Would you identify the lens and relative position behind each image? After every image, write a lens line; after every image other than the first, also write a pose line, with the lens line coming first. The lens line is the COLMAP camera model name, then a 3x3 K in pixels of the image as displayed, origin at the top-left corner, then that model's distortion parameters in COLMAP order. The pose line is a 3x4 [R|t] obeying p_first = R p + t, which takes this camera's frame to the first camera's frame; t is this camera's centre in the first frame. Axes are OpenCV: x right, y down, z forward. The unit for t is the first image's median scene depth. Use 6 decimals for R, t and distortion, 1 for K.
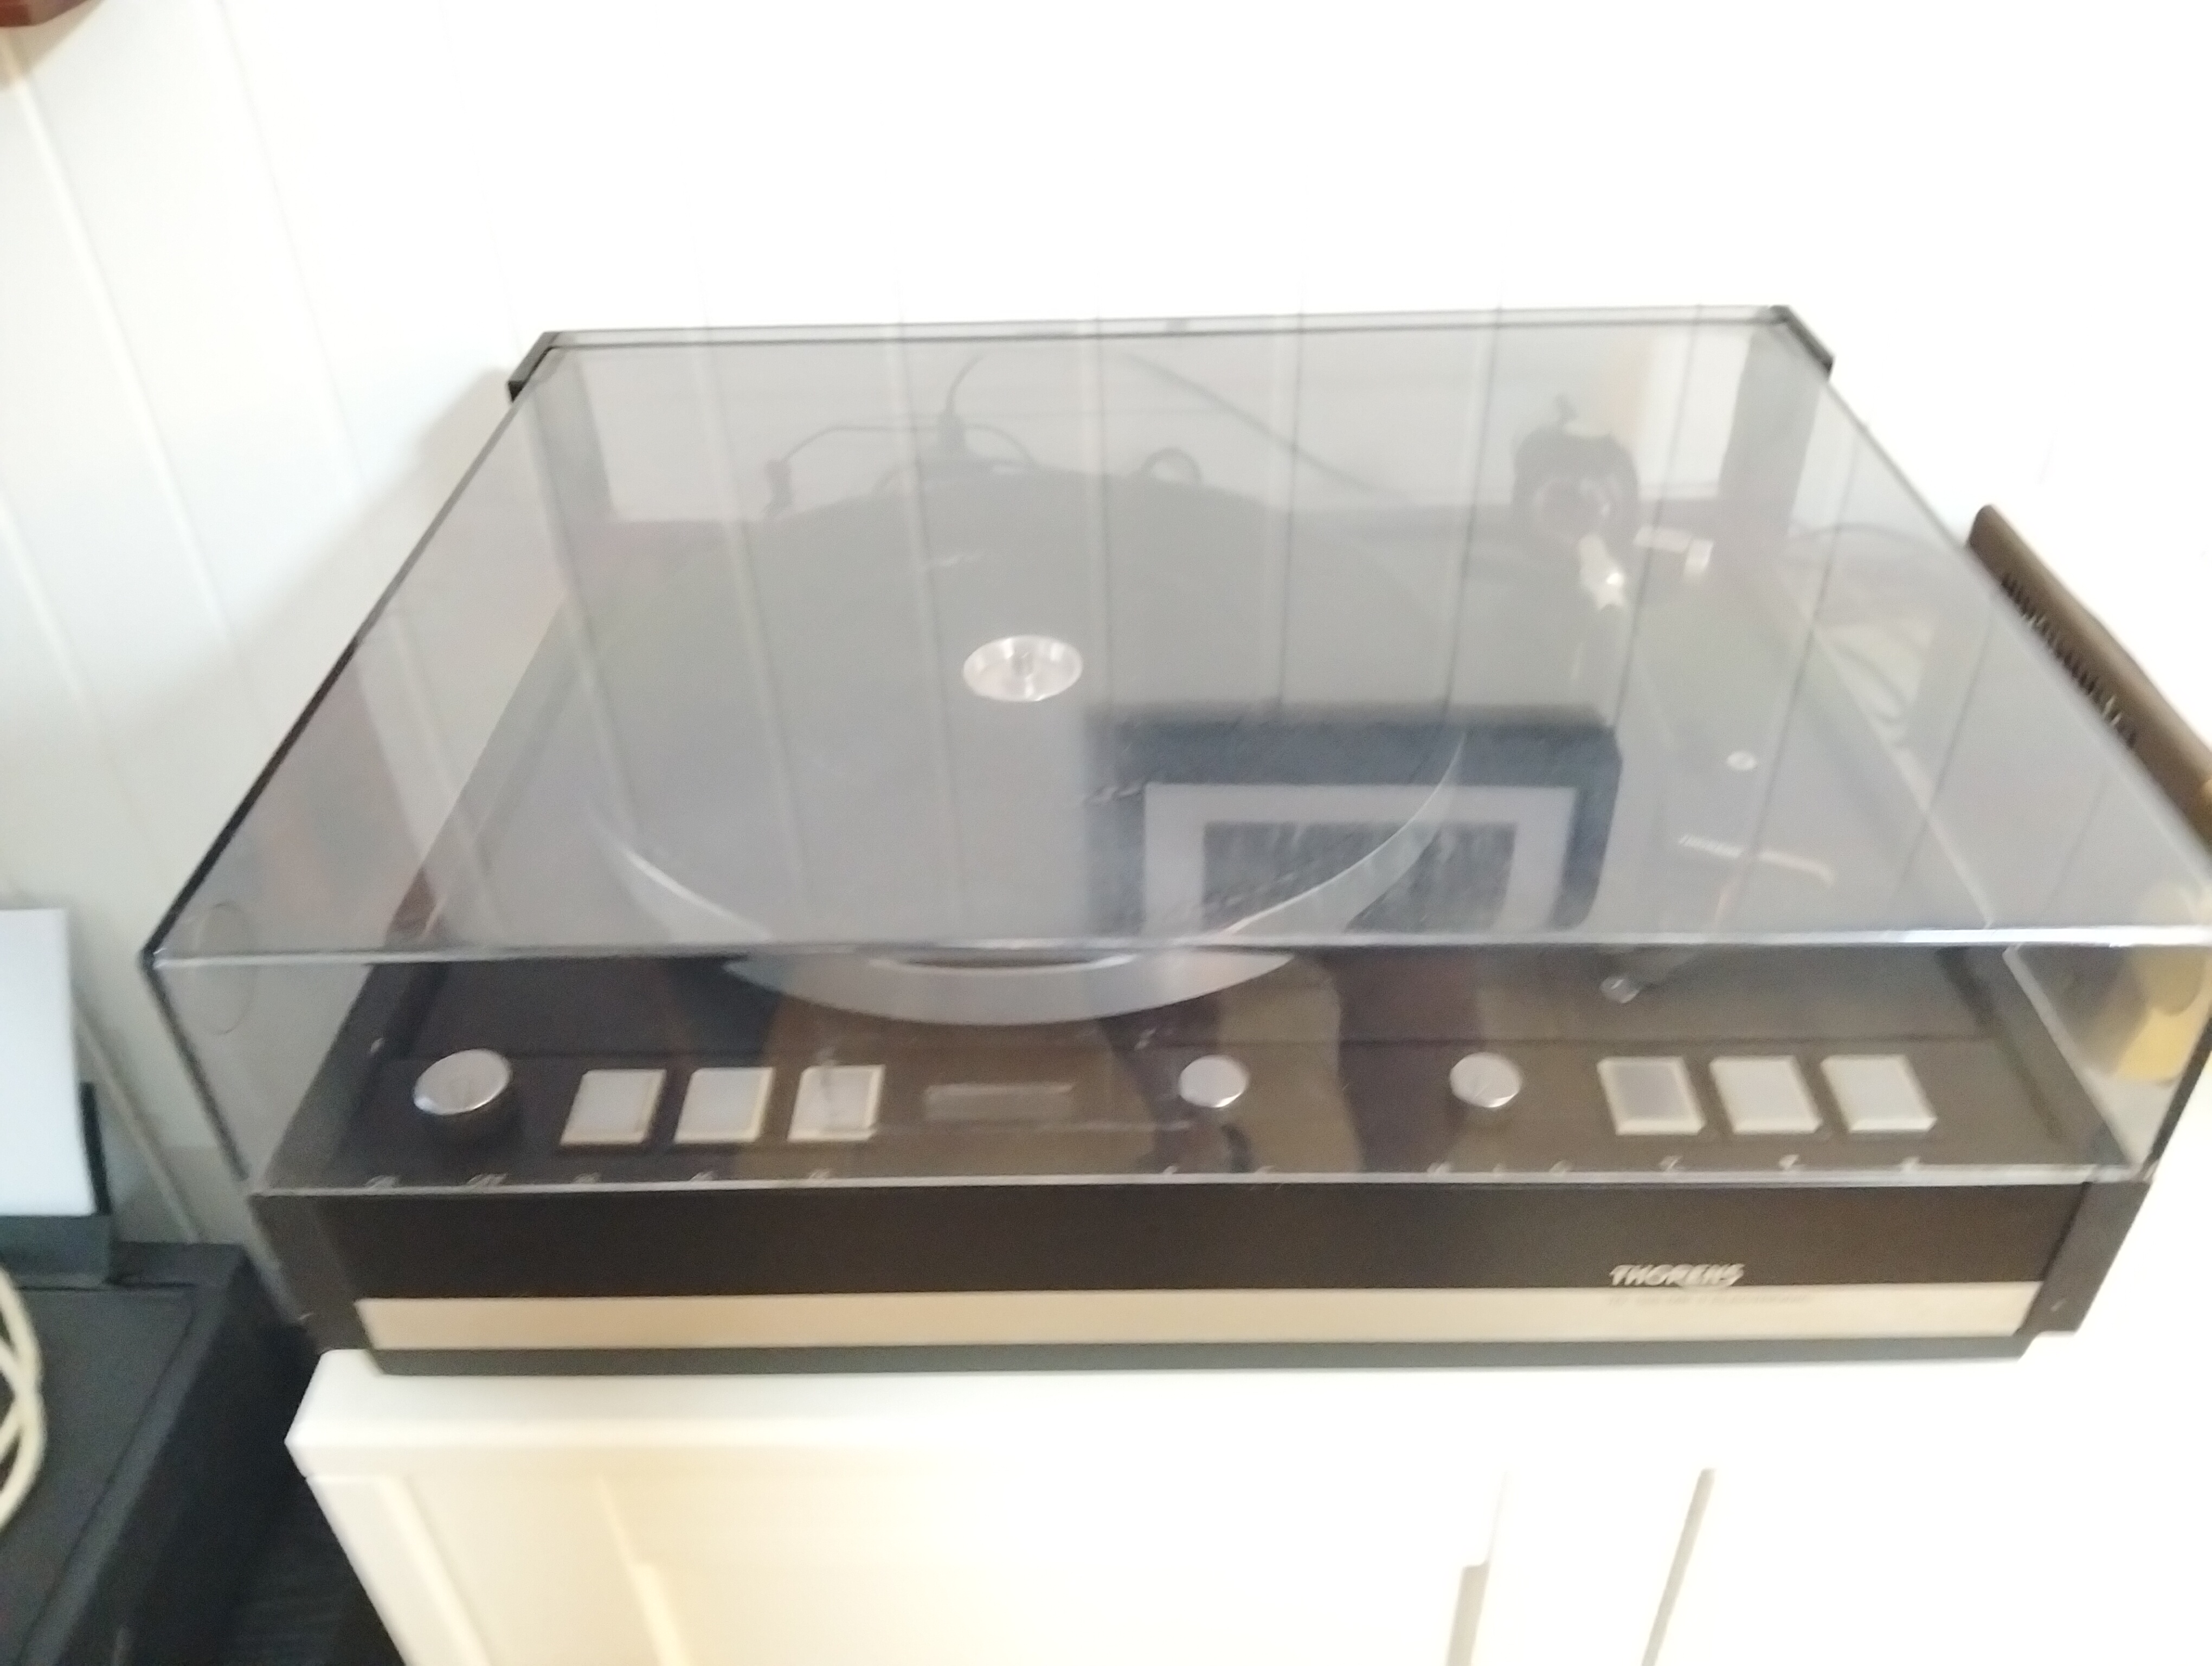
lens RADIAL K [[1733.3, 0, 1106.0], [0, 1733.3, 833.0], [0, 0, 1]] dist [-0.001001, -0.004112]
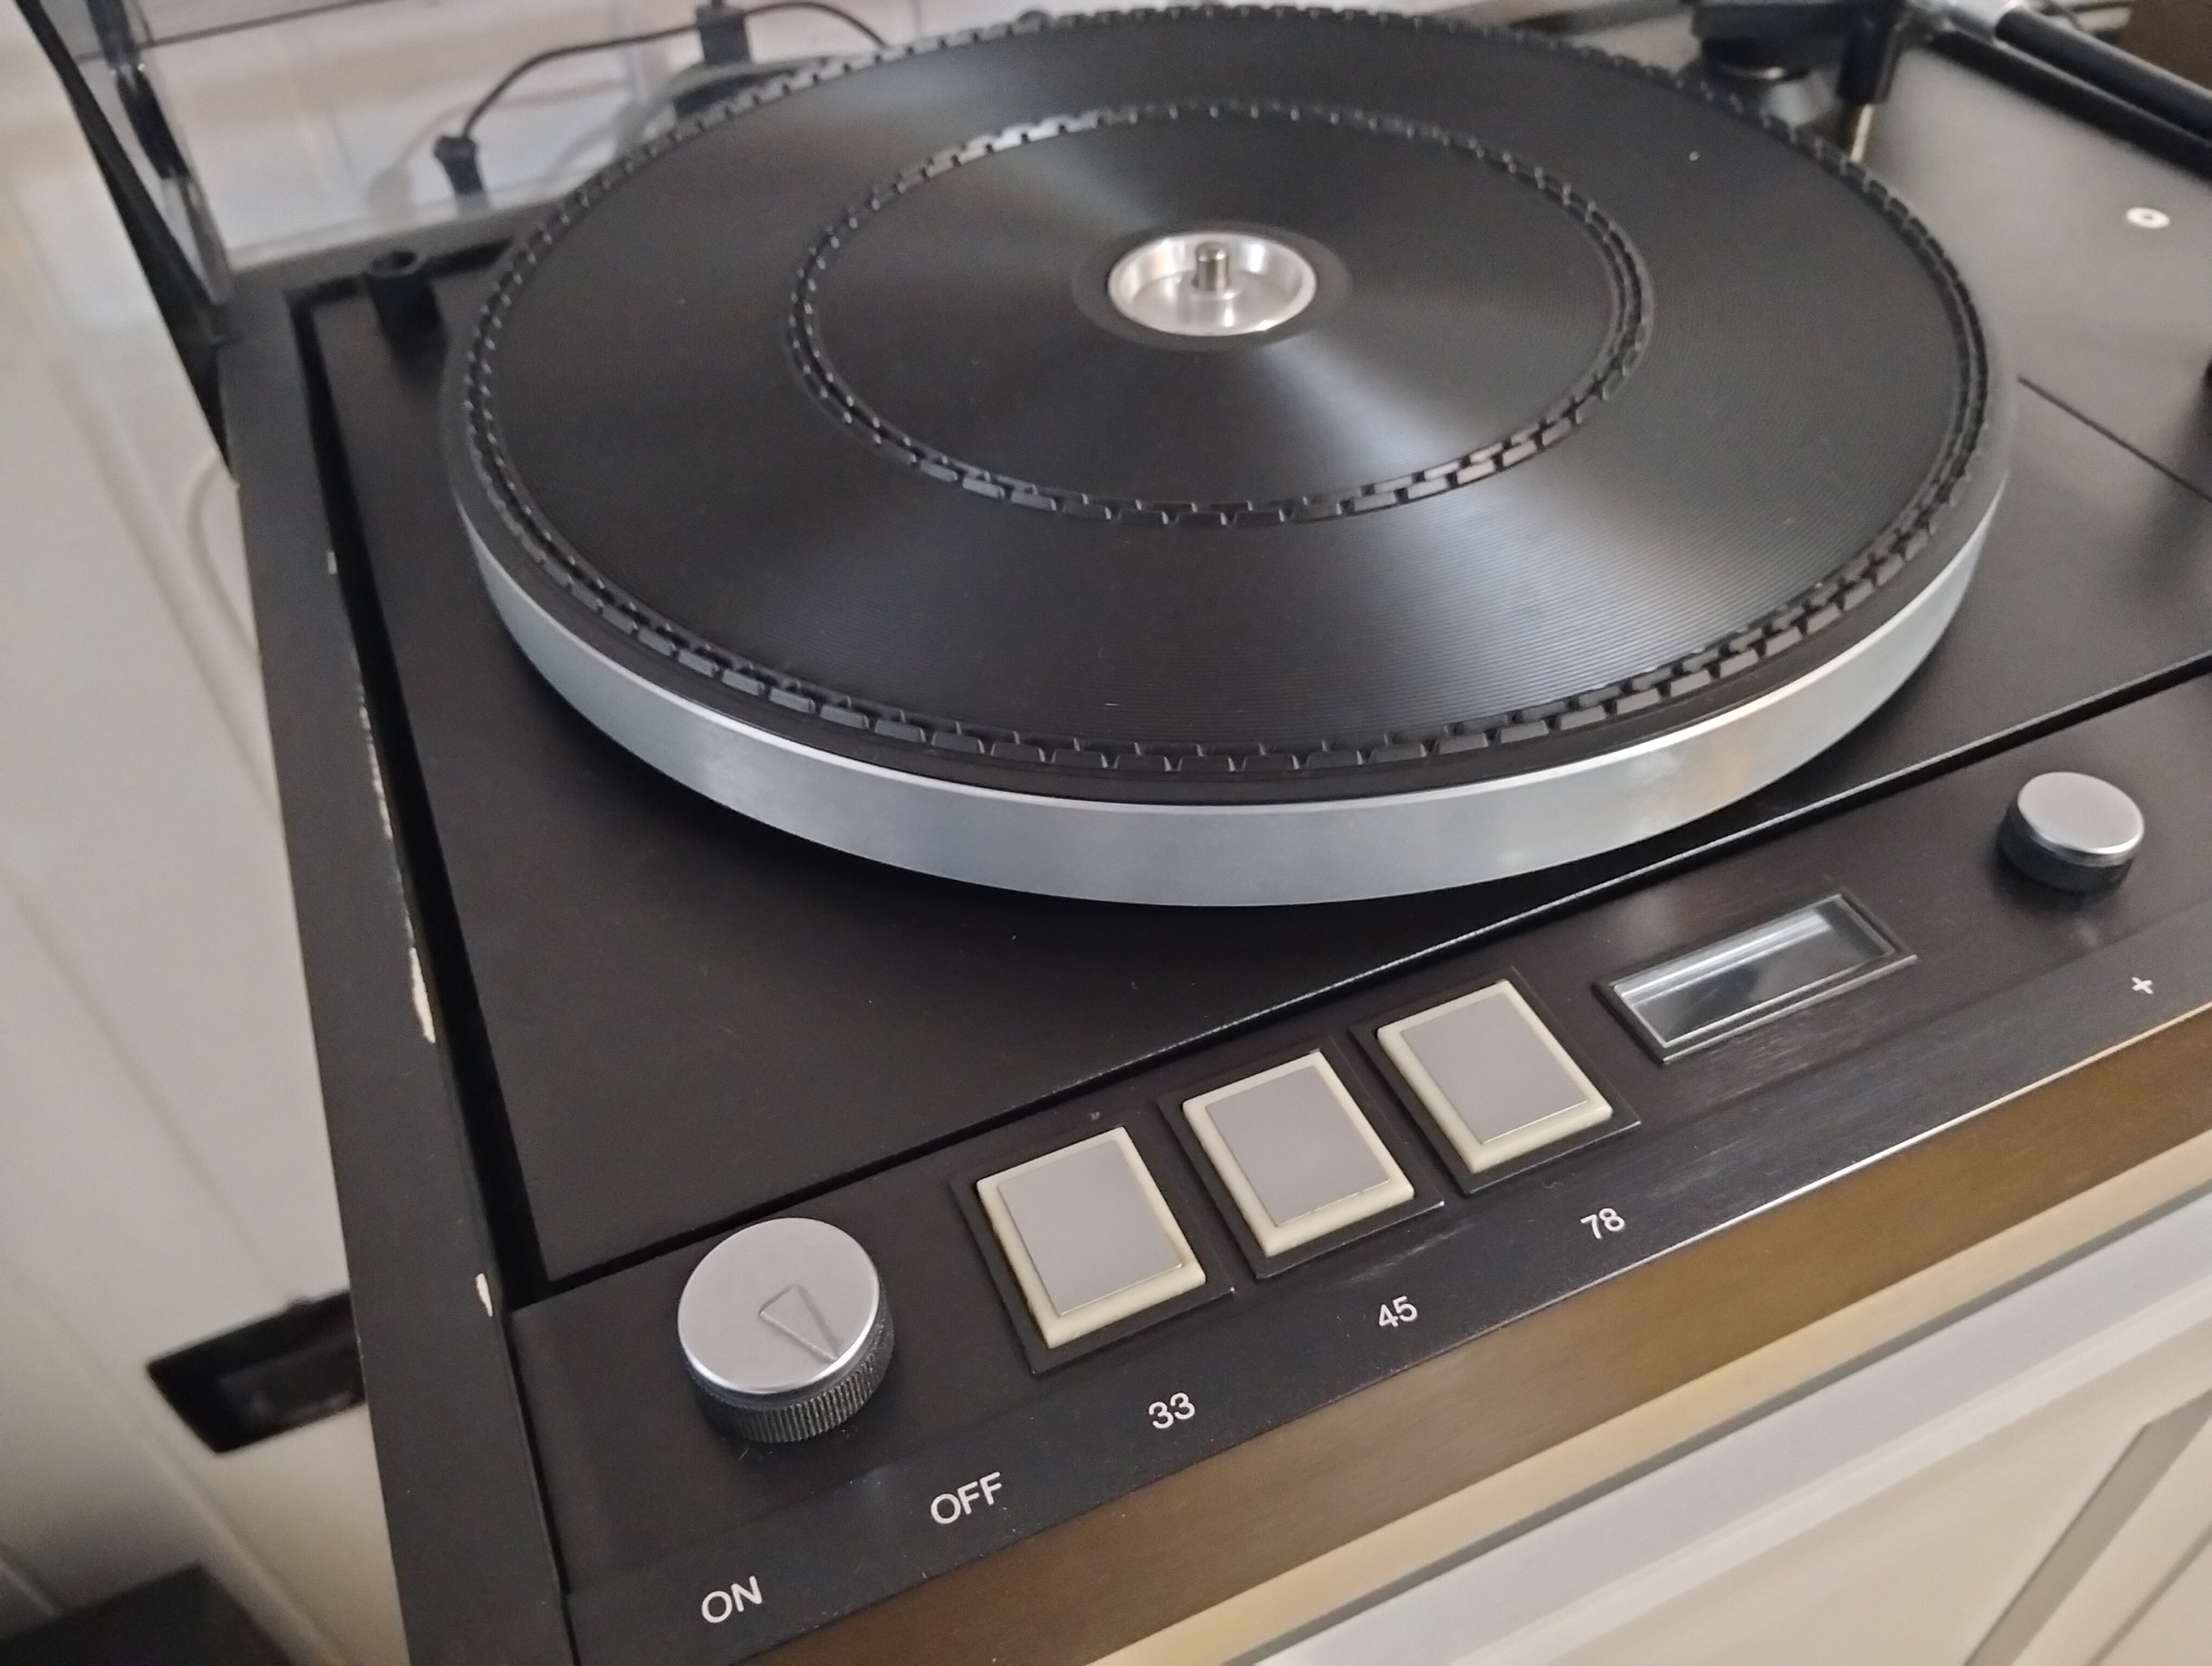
lens RADIAL K [[1802.5, 0, 1106.0], [0, 1802.5, 833.0], [0, 0, 1]] dist [-0.006035, -0.010770]
pose [[0.912073, -0.287097, 0.292744, -0.348787], [0.255642, 0.956369, 0.141443, -0.014868], [-0.320579, -0.054168, 0.945672, 0.474092]]
